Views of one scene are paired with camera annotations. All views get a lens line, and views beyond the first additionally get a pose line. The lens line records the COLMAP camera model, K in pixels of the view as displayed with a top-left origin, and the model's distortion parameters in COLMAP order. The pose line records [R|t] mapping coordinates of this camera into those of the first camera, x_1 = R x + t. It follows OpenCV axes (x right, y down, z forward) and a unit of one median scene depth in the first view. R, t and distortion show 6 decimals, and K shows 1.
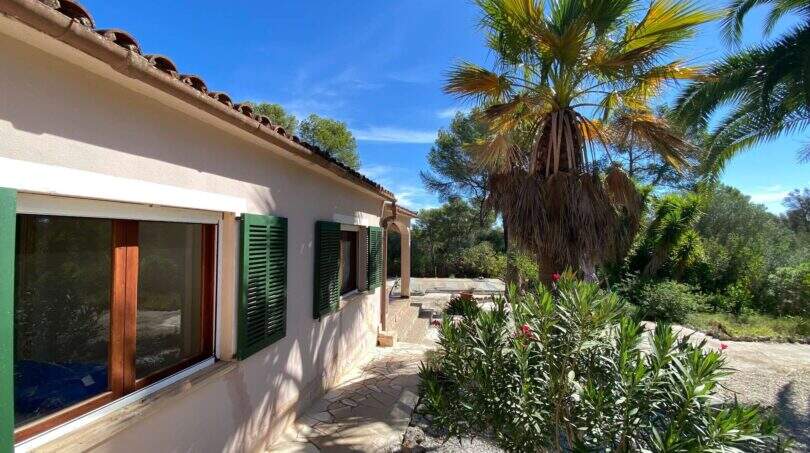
lens RADIAL K [[326.3, 0, 405.0], [0, 326.3, 226.5], [0, 0, 1]] dist [0.016609, -0.019845]
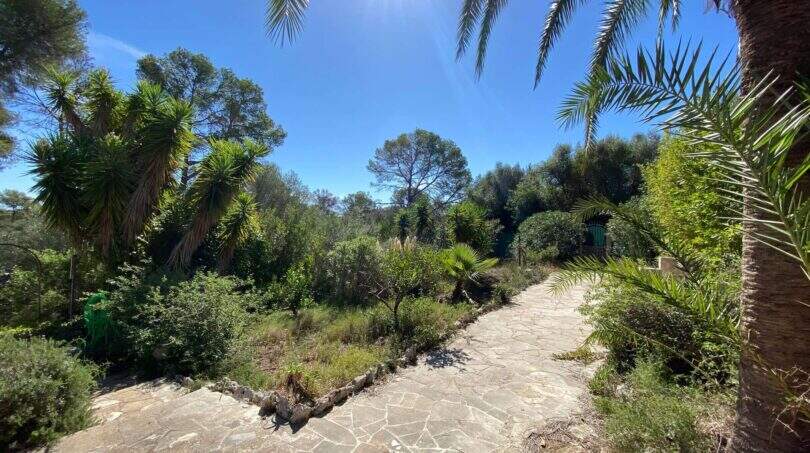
lens RADIAL K [[326.3, 0, 405.0], [0, 326.3, 226.5], [0, 0, 1]] dist [0.016609, -0.019845]
pose [[0.393895, 0.013359, 0.919058, 0.413250], [-0.052430, 0.998593, 0.007955, 0.063931], [-0.917659, -0.051319, 0.394041, 0.459378]]
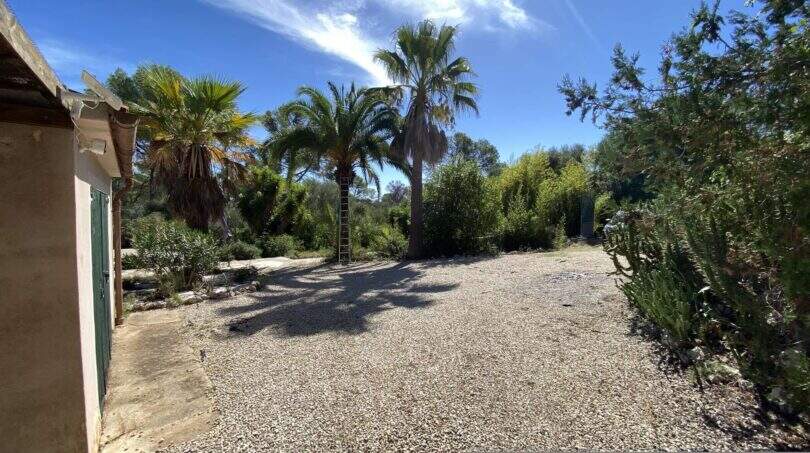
lens RADIAL K [[326.3, 0, 405.0], [0, 326.3, 226.5], [0, 0, 1]] dist [0.016609, -0.019845]
pose [[0.633462, -0.033217, 0.773061, -0.115509], [-0.035396, 0.996788, 0.071835, -0.021756], [-0.772964, -0.072868, 0.630251, -0.531928]]
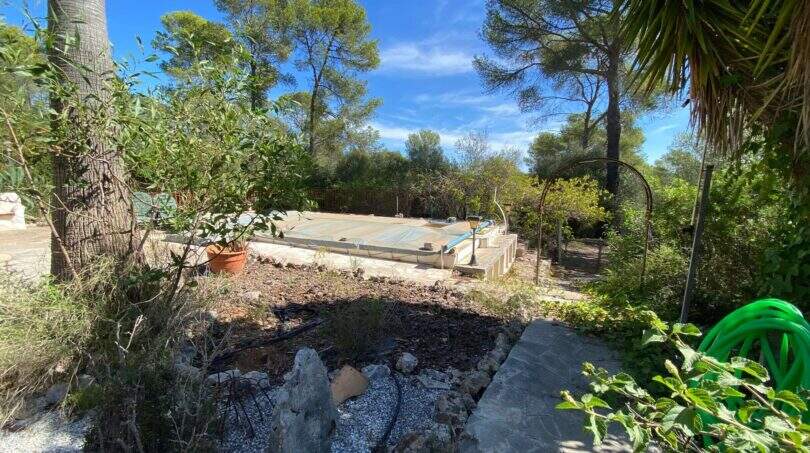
lens RADIAL K [[326.3, 0, 405.0], [0, 326.3, 226.5], [0, 0, 1]] dist [0.016609, -0.019845]
pose [[0.915113, 0.058674, -0.398905, 0.623165], [0.010481, 0.985559, 0.169007, 0.159743], [0.403061, -0.158841, 0.901283, 0.981558]]
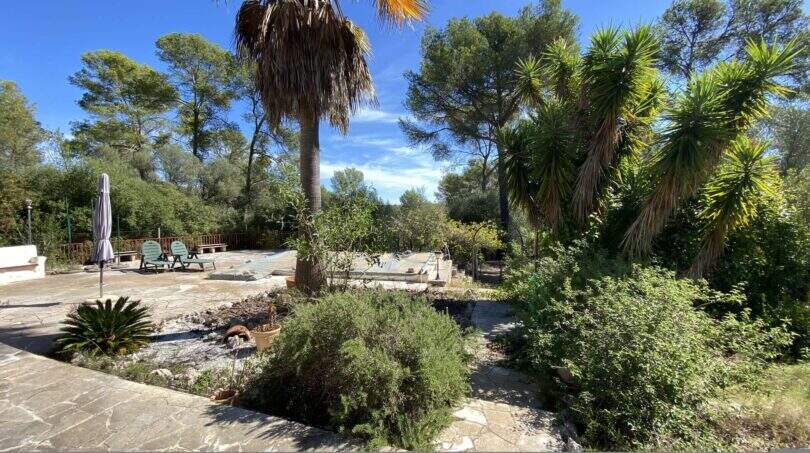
lens RADIAL K [[326.3, 0, 405.0], [0, 326.3, 226.5], [0, 0, 1]] dist [0.016609, -0.019845]
pose [[0.988811, 0.000888, -0.149173, 0.562192], [0.011582, 0.996507, 0.082706, 0.085992], [0.148725, -0.083508, 0.985346, 0.587461]]
